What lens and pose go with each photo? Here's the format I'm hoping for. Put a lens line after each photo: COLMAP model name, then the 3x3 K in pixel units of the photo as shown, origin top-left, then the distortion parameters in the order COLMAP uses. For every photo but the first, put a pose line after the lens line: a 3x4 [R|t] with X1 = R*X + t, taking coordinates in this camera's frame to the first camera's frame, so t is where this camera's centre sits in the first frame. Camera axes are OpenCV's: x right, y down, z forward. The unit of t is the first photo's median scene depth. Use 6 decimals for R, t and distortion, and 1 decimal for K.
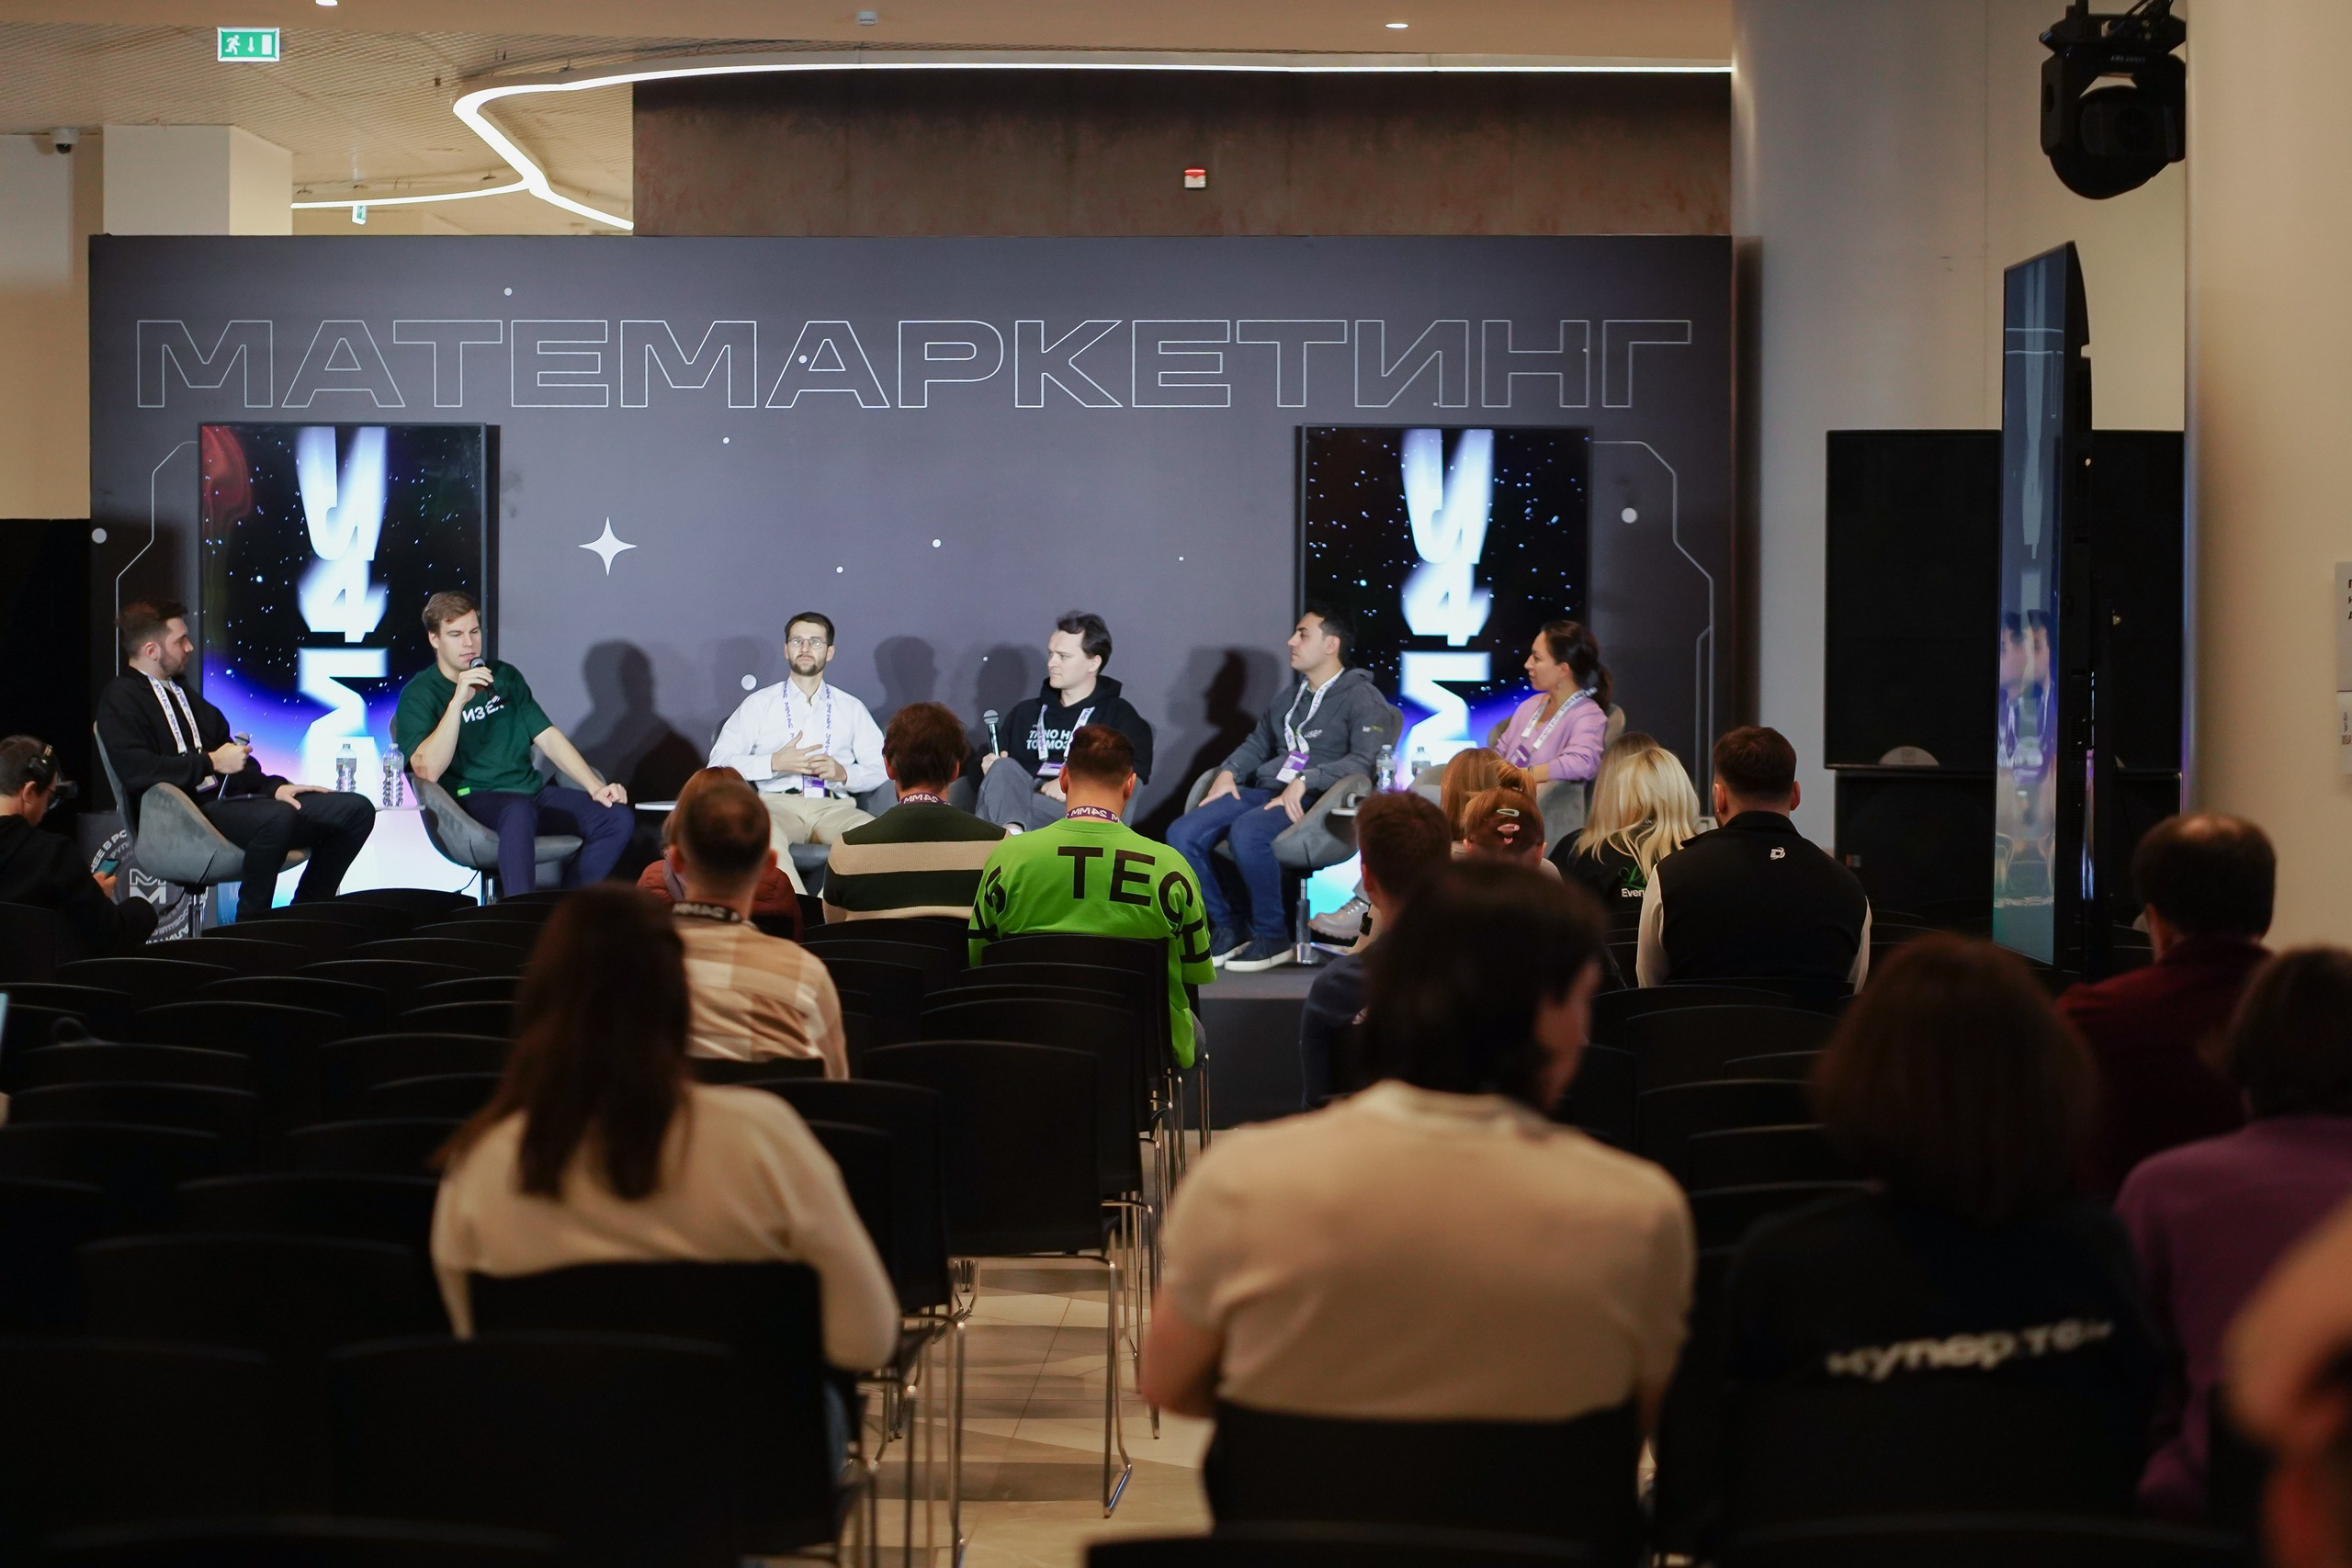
lens RADIAL K [[5815.6, 0, 1176.0], [0, 5815.6, 784.0], [0, 0, 1]] dist [0.217186, 0.738509]
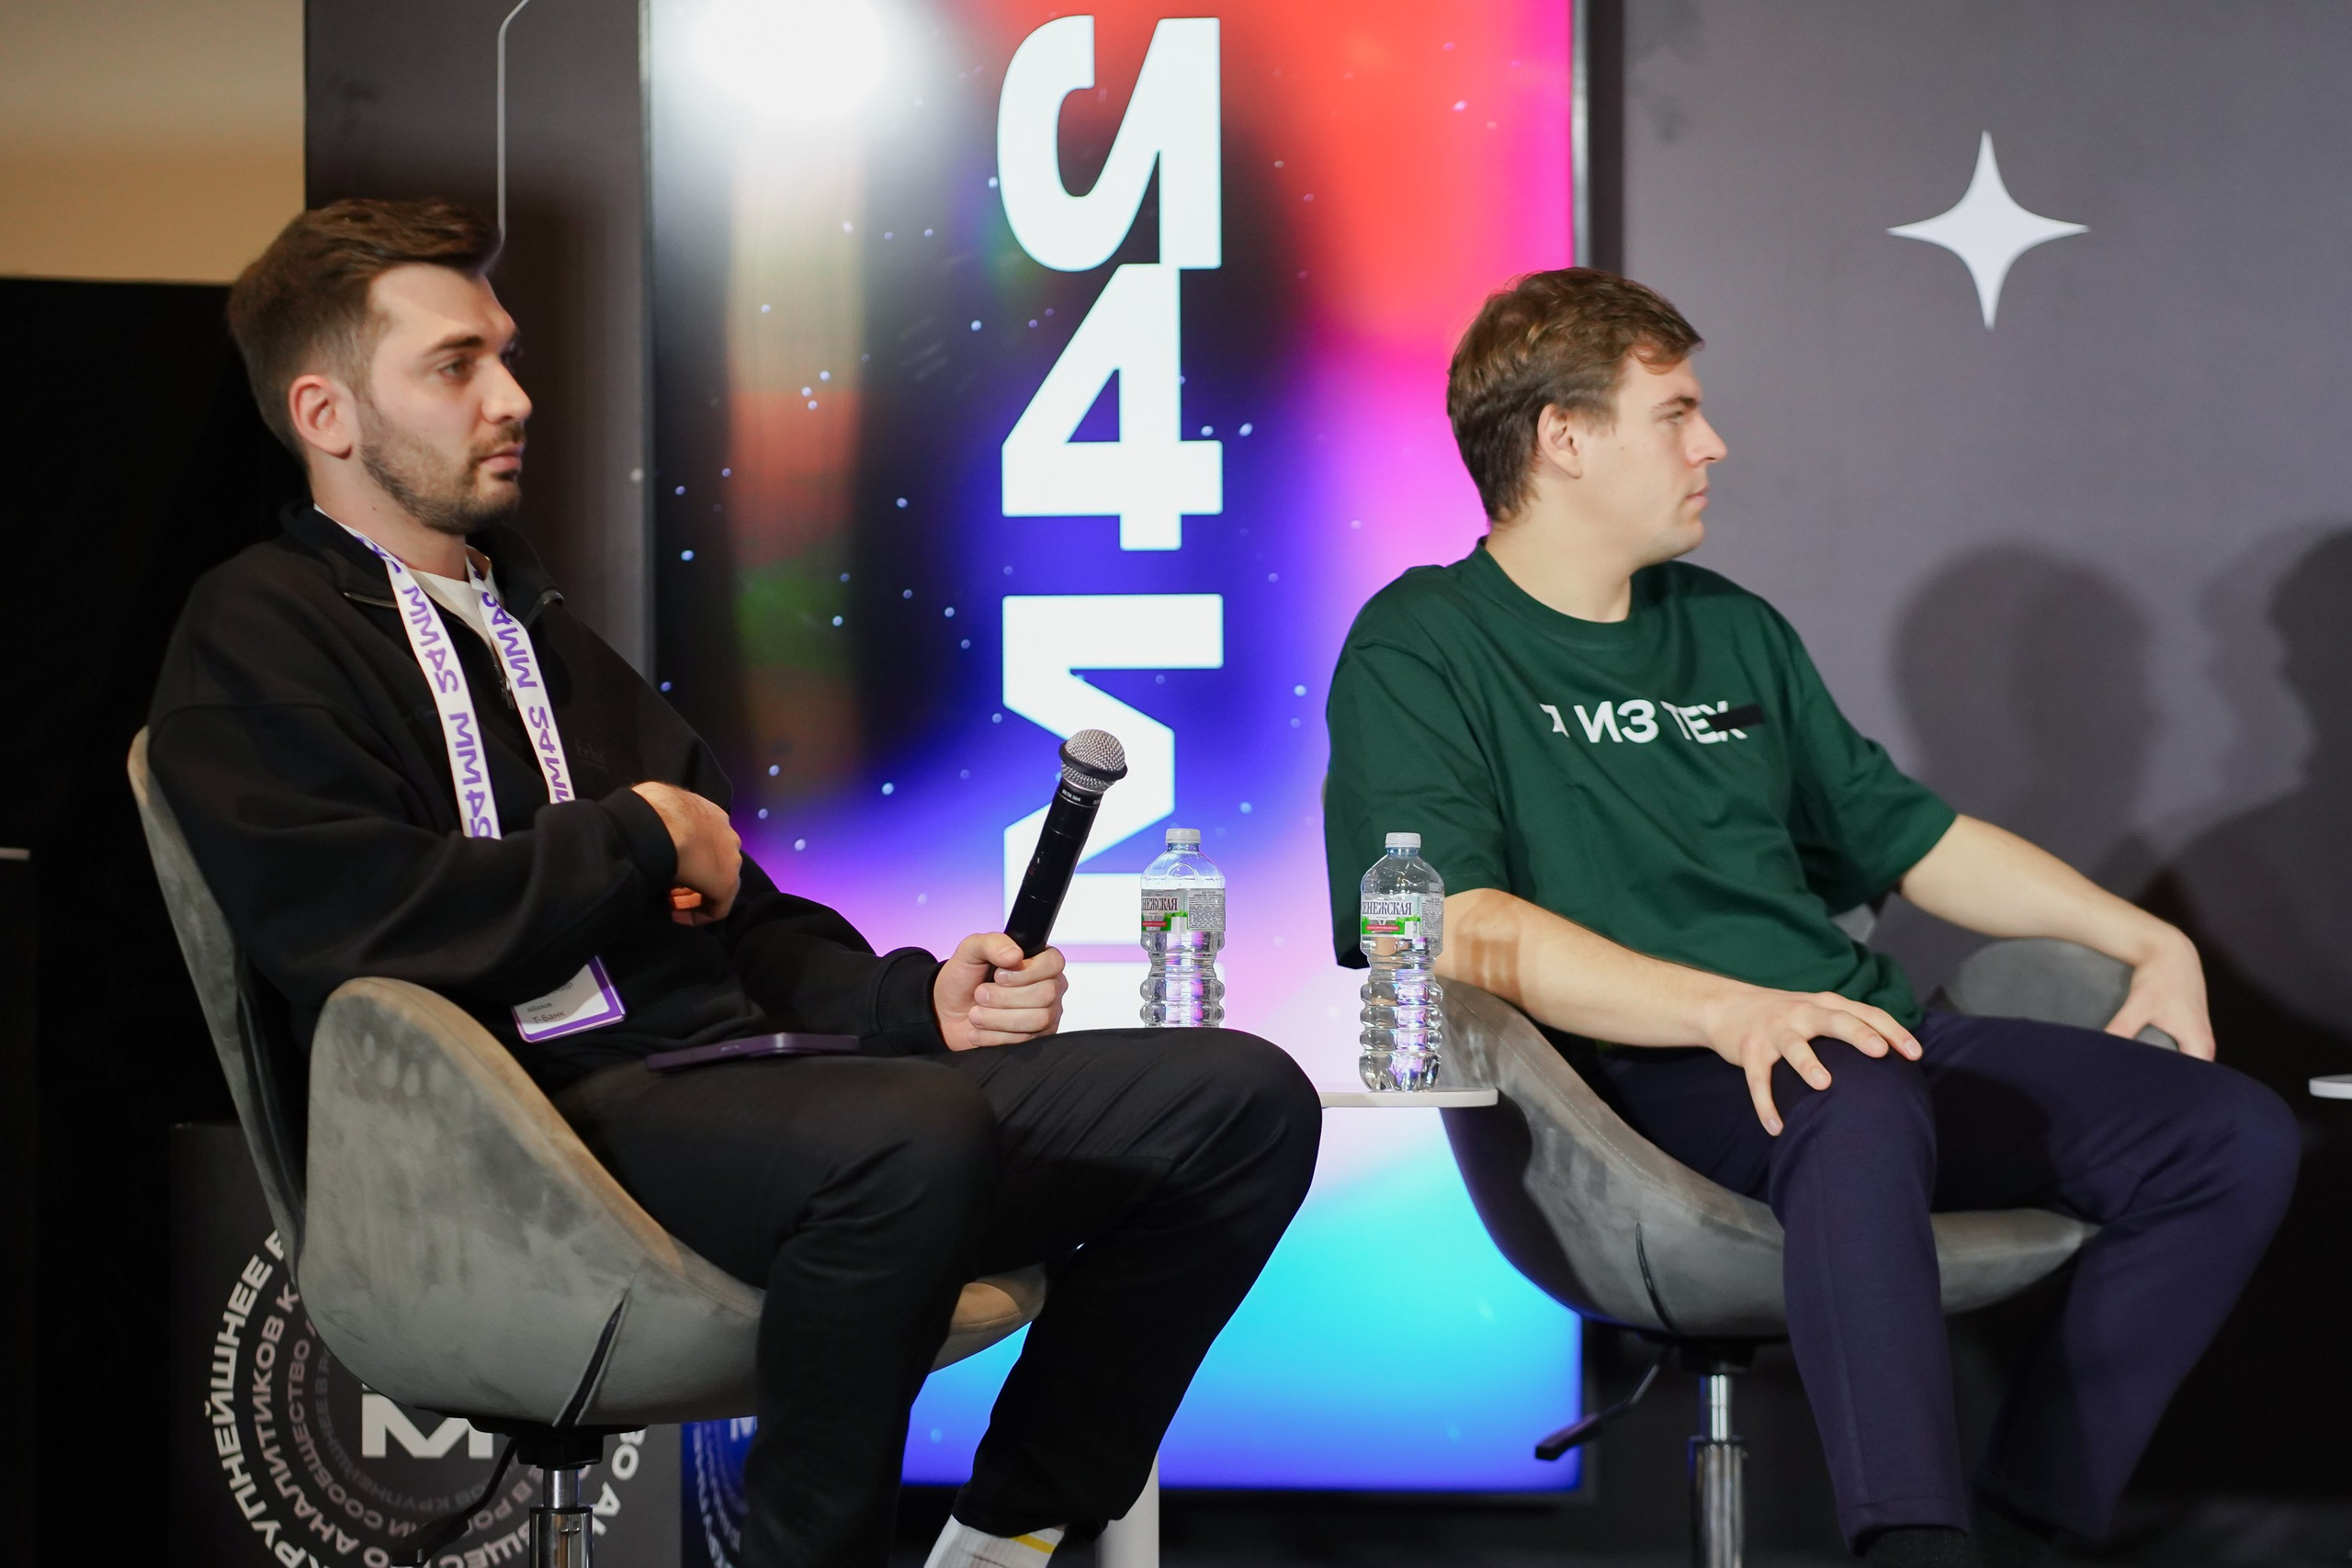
lens RADIAL K [[5805.3, 0, 1176.0], [0, 5805.3, 784.0], [0, 0, 1]] dist [-0.403592, -0.283609]
pose [[0.994543, -0.013039, -0.103509, -0.118091], [0.006472, 0.997959, -0.063524, 0.006191], [0.104126, 0.062507, 0.992598, 0.768360]]
